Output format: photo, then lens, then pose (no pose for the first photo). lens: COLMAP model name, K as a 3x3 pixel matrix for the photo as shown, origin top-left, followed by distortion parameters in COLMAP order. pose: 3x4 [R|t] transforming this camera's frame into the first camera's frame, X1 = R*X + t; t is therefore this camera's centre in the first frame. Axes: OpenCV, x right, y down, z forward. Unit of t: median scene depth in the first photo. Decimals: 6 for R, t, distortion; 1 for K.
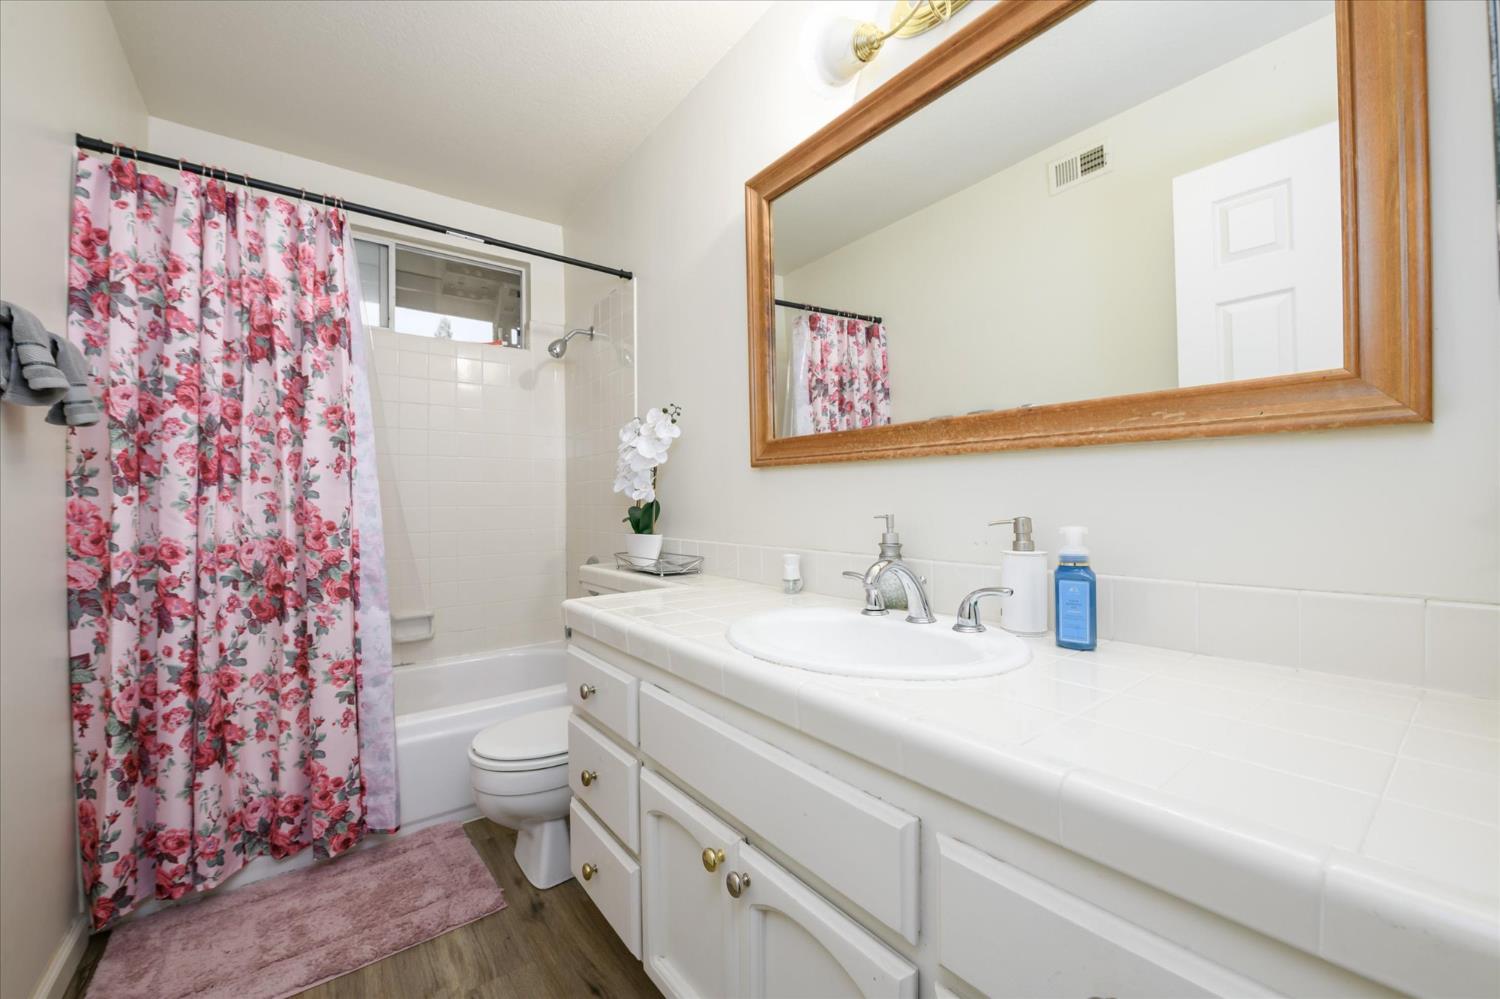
lens RADIAL K [[595.6, 0, 750.0], [0, 595.6, 499.5], [0, 0, 1]] dist [-0.012318, -0.000514]
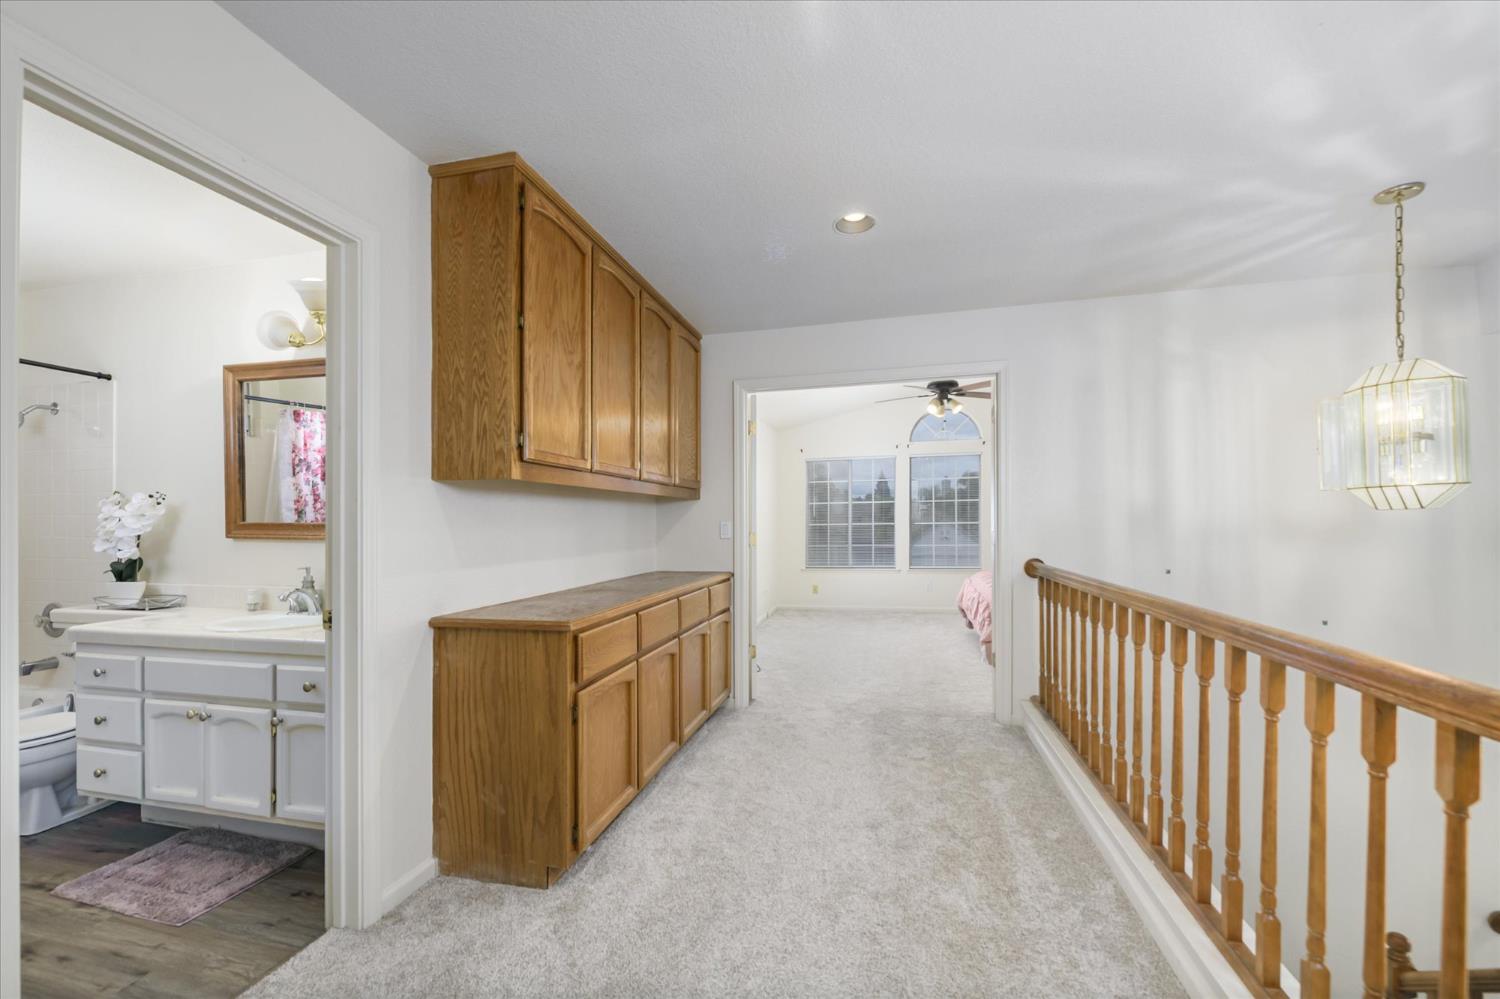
lens RADIAL K [[605.6, 0, 747.0], [0, 605.6, 517.7], [0, 0, 1]] dist [-0.001788, -0.000224]
pose [[0.779649, 0.010246, 0.626133, 0.064613], [-0.004792, 0.999934, -0.010396, -0.082834], [-0.626199, 0.005105, 0.779647, -0.994773]]
